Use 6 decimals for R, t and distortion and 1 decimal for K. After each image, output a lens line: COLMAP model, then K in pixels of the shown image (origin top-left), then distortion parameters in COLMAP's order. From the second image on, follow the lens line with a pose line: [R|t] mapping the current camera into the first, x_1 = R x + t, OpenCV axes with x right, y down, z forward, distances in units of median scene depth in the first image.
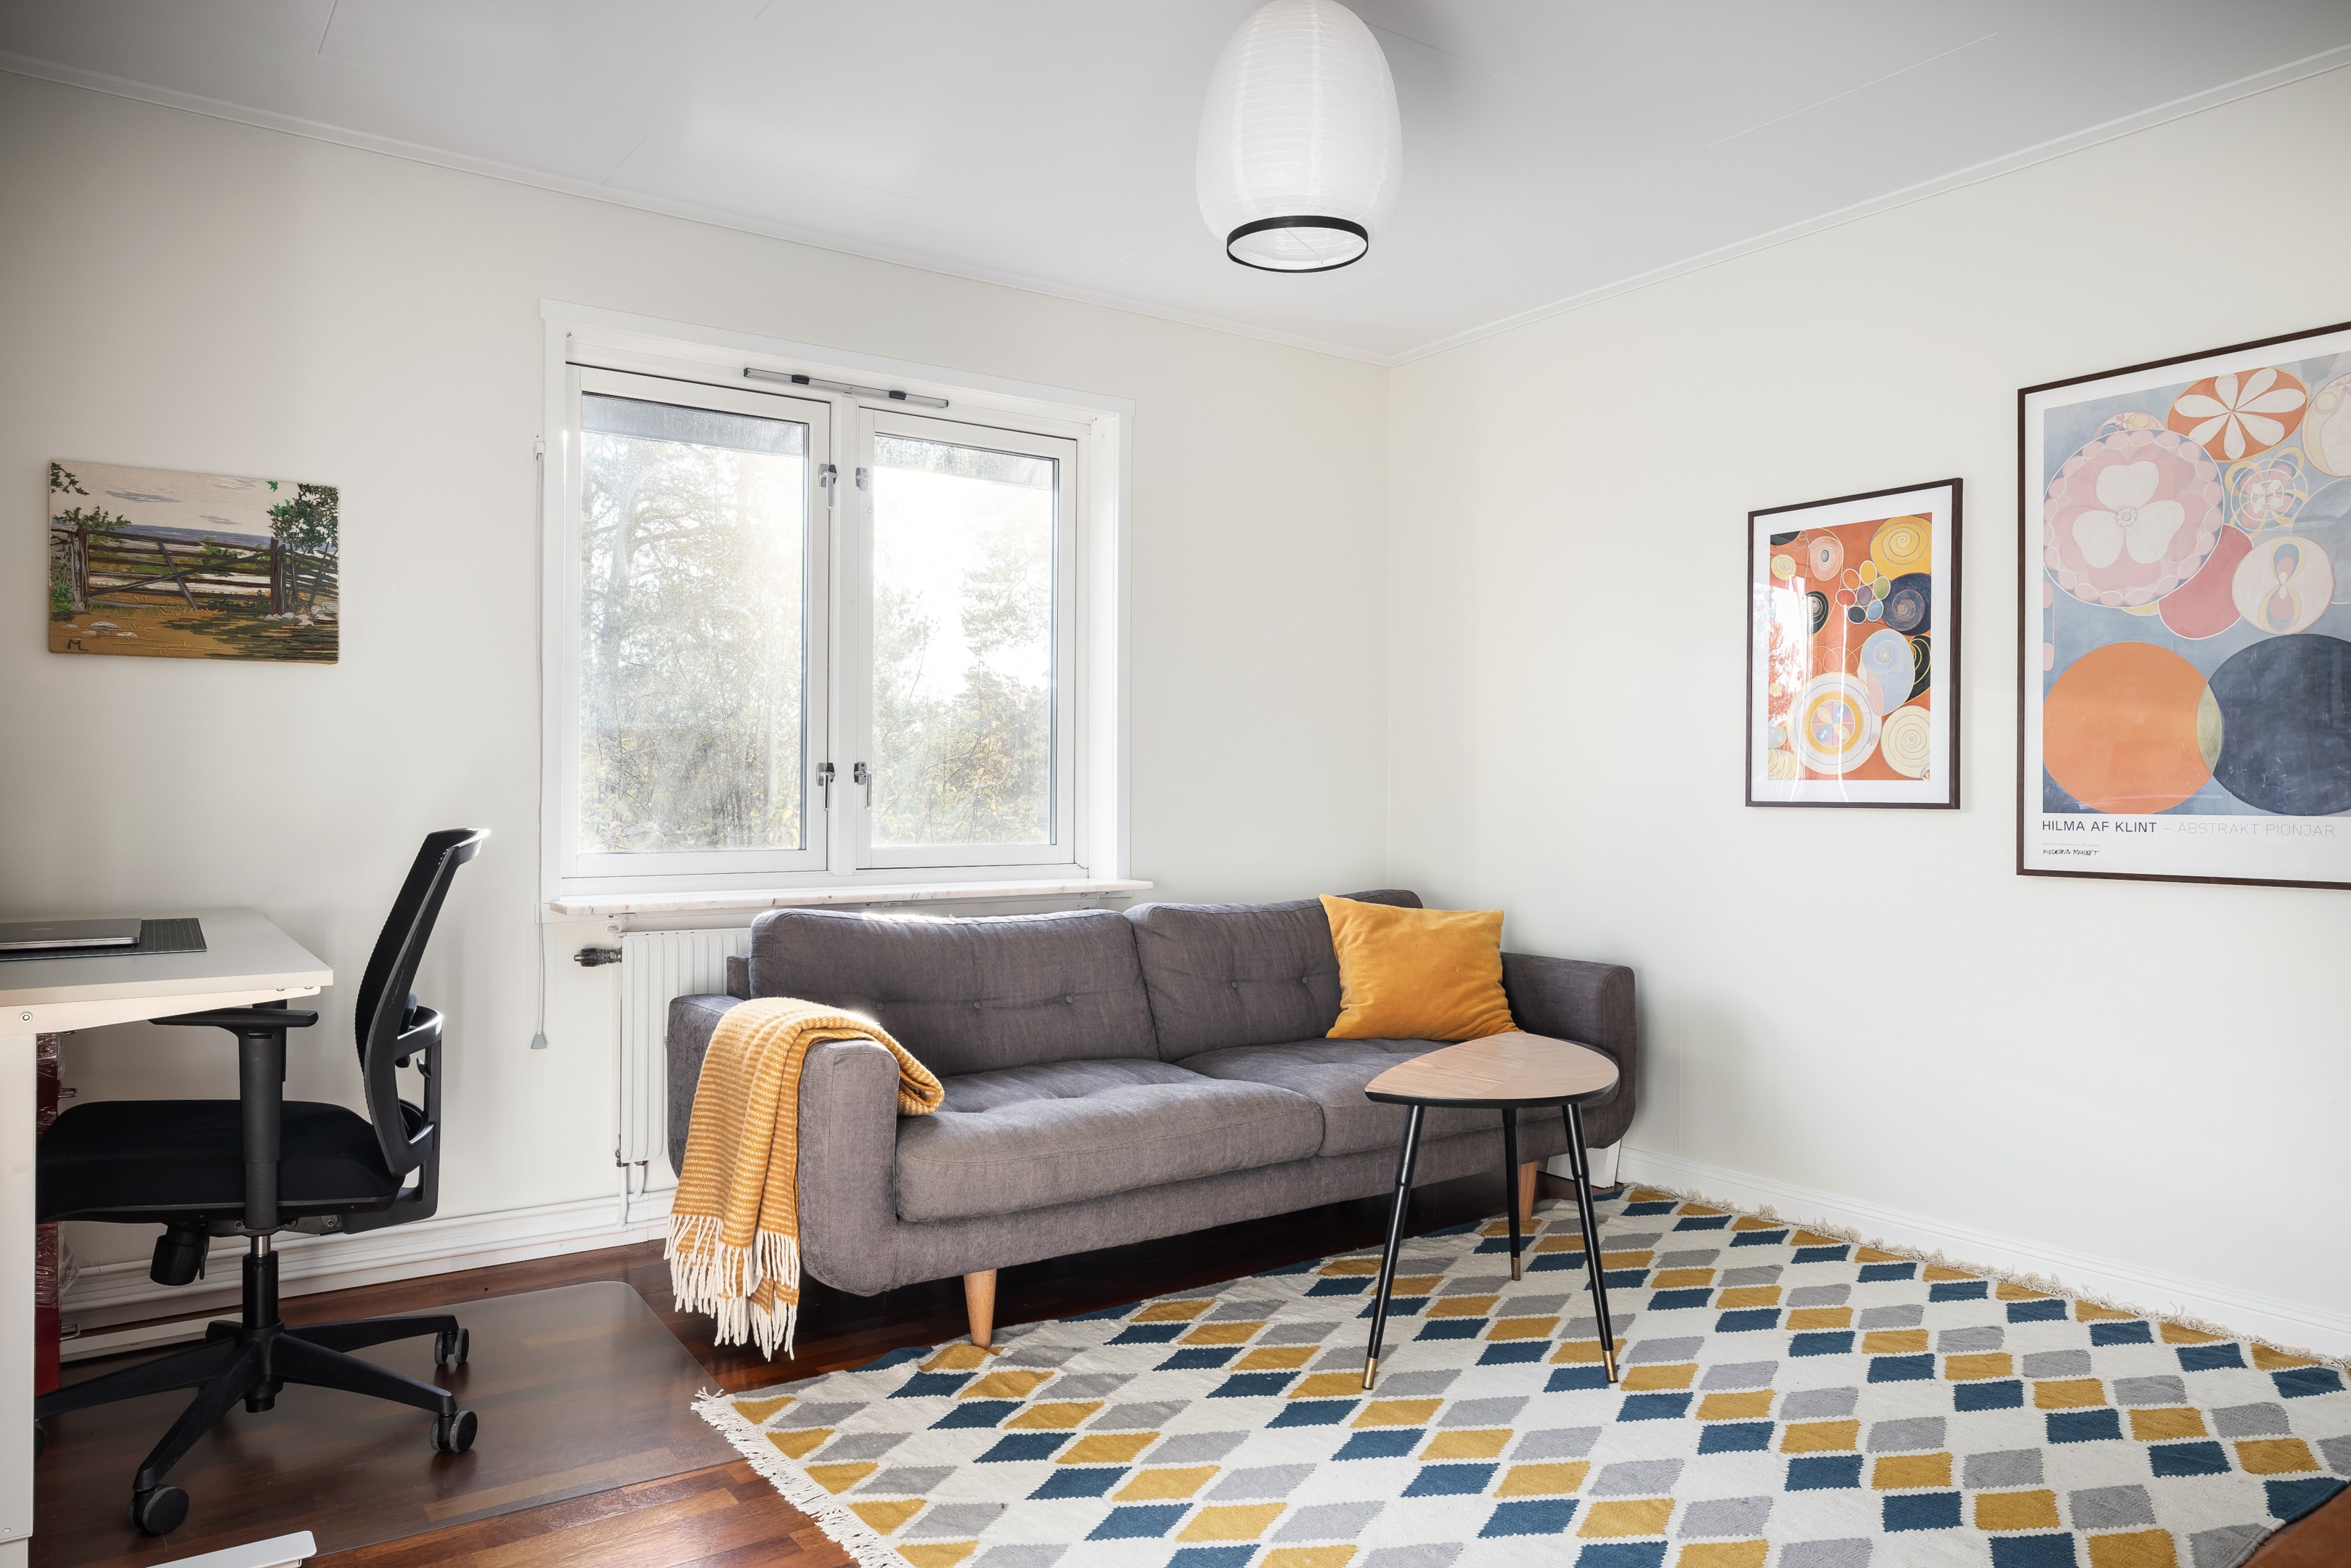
lens RADIAL K [[1585.8, 0, 1175.5], [0, 1585.8, 784.0], [0, 0, 1]] dist [0.001827, 0.000436]
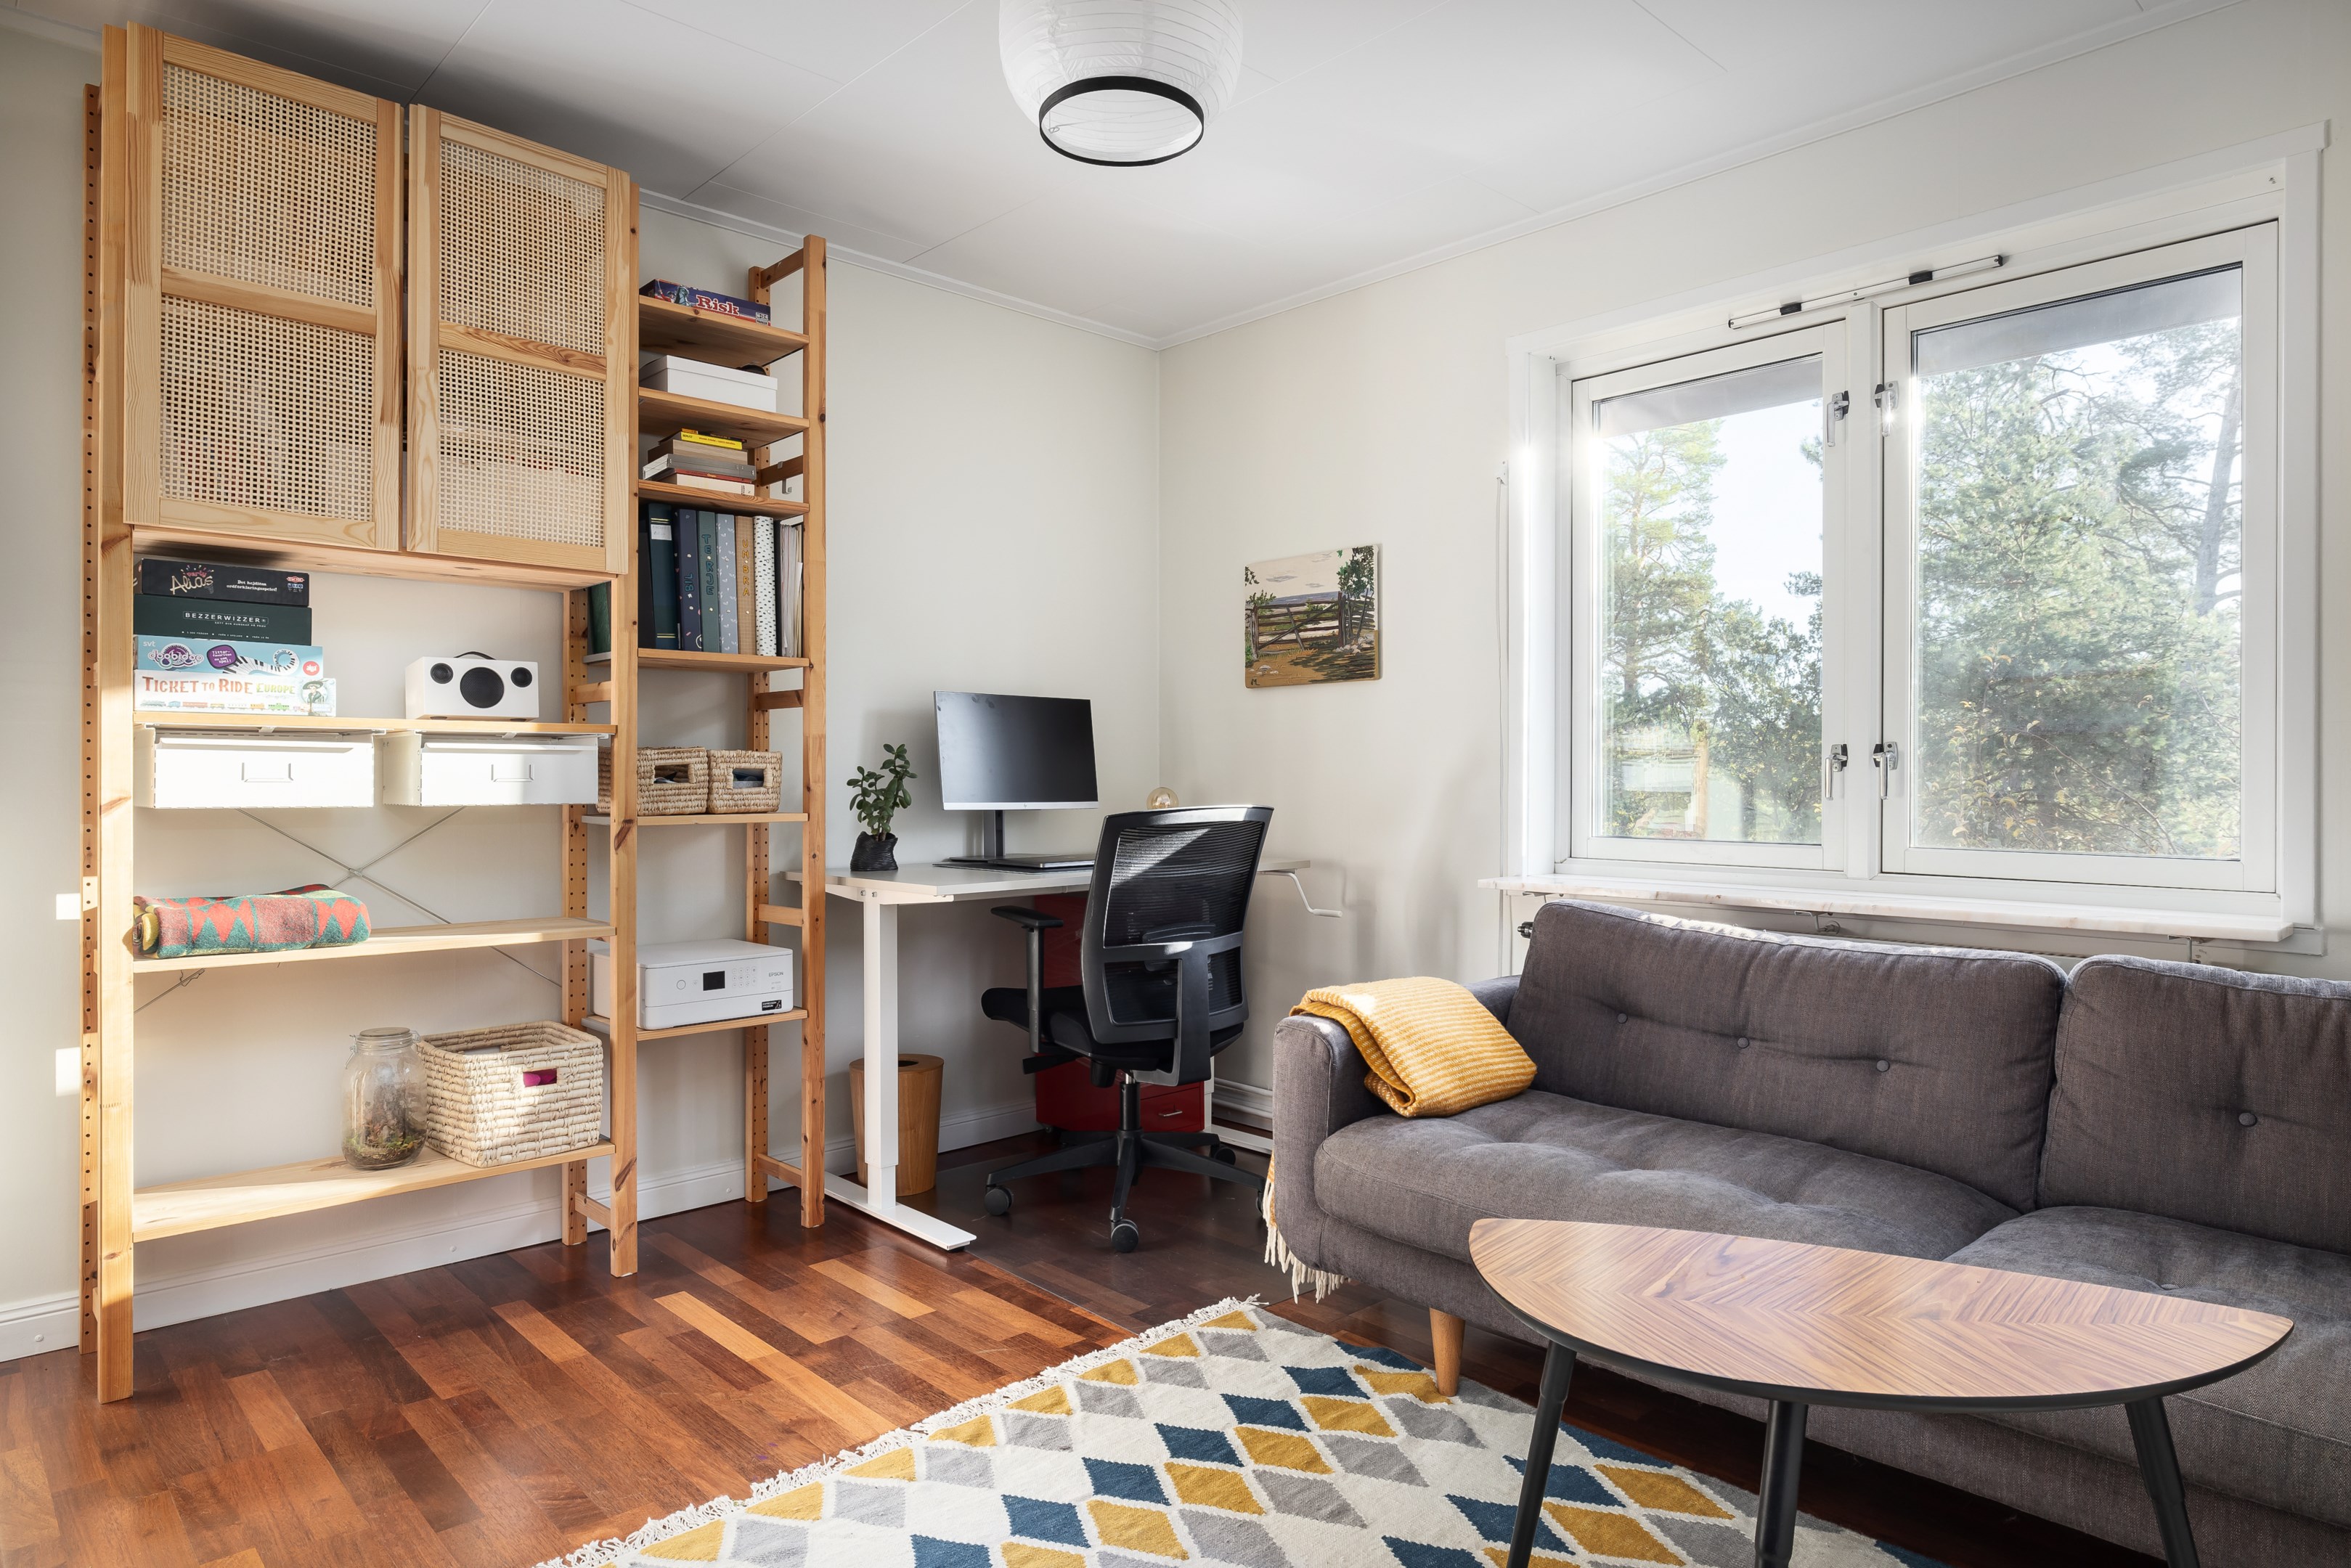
lens RADIAL K [[1400.4, 0, 1175.5], [0, 1400.4, 784.0], [0, 0, 1]] dist [-0.004946, 0.001786]
pose [[0.131204, 0.003899, -0.991348, 0.618652], [0.001299, 0.999991, 0.004105, 0.005517], [0.991355, -0.001826, 0.131197, 0.713239]]
